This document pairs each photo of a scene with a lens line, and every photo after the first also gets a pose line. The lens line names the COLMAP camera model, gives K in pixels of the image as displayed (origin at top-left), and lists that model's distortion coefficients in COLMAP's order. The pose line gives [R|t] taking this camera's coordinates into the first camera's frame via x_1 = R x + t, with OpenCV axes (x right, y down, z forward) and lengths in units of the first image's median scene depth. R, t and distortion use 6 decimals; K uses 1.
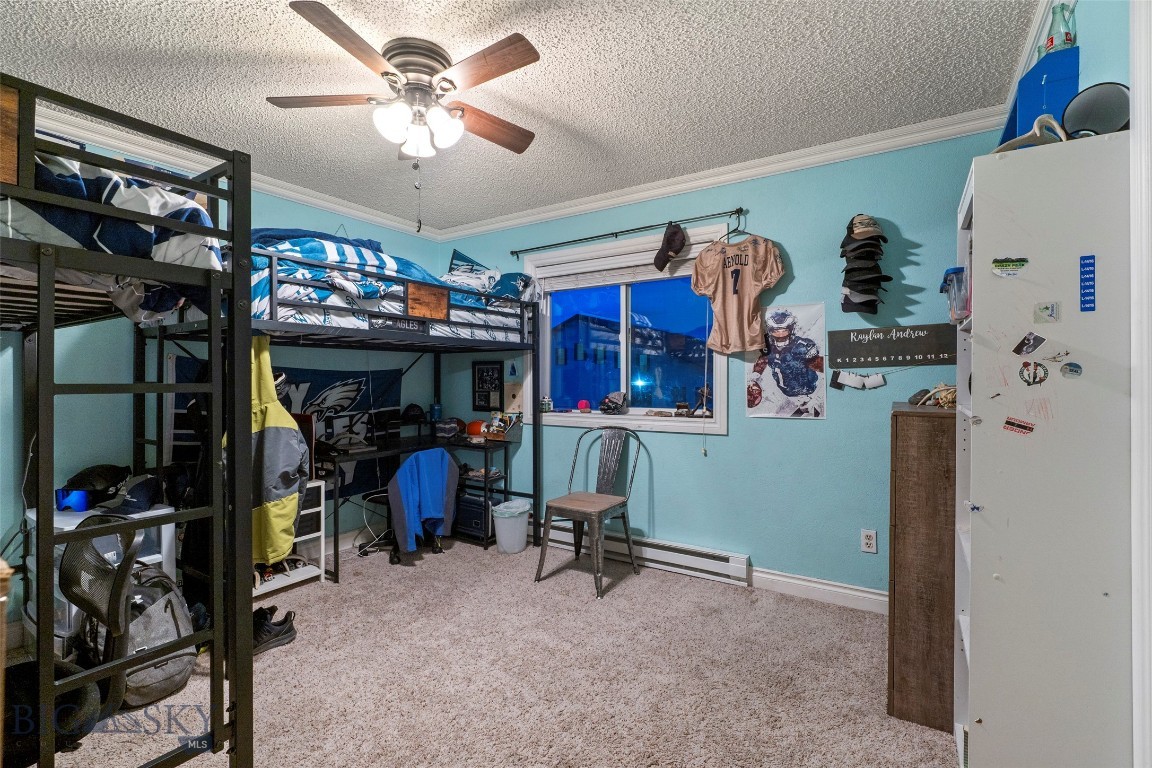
lens RADIAL K [[520.6, 0, 575.7], [0, 520.6, 380.0], [0, 0, 1]] dist [-0.002729, 0.002338]
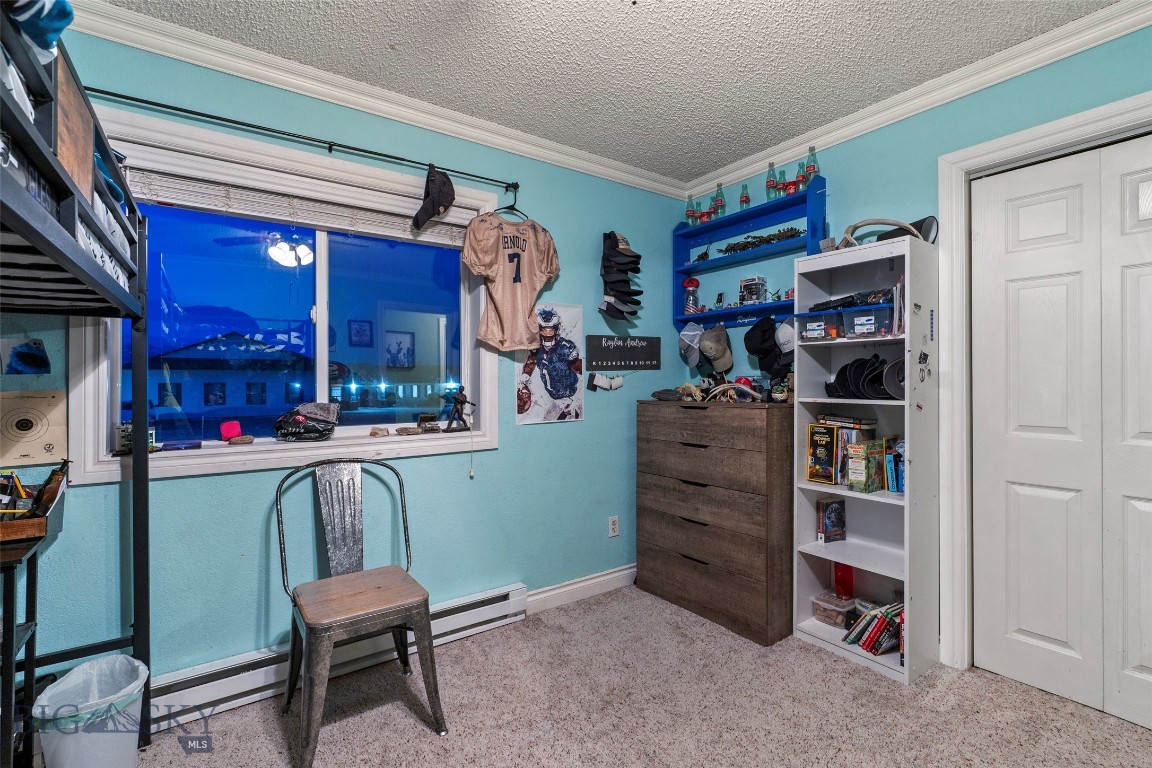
lens RADIAL K [[520.6, 0, 576.5], [0, 520.6, 382.2], [0, 0, 1]] dist [-0.002729, 0.002338]
pose [[0.375372, -0.003032, 0.926869, -0.459622], [0.004858, 0.999987, 0.001304, -0.001015], [-0.926861, 0.004013, 0.375382, 0.600991]]
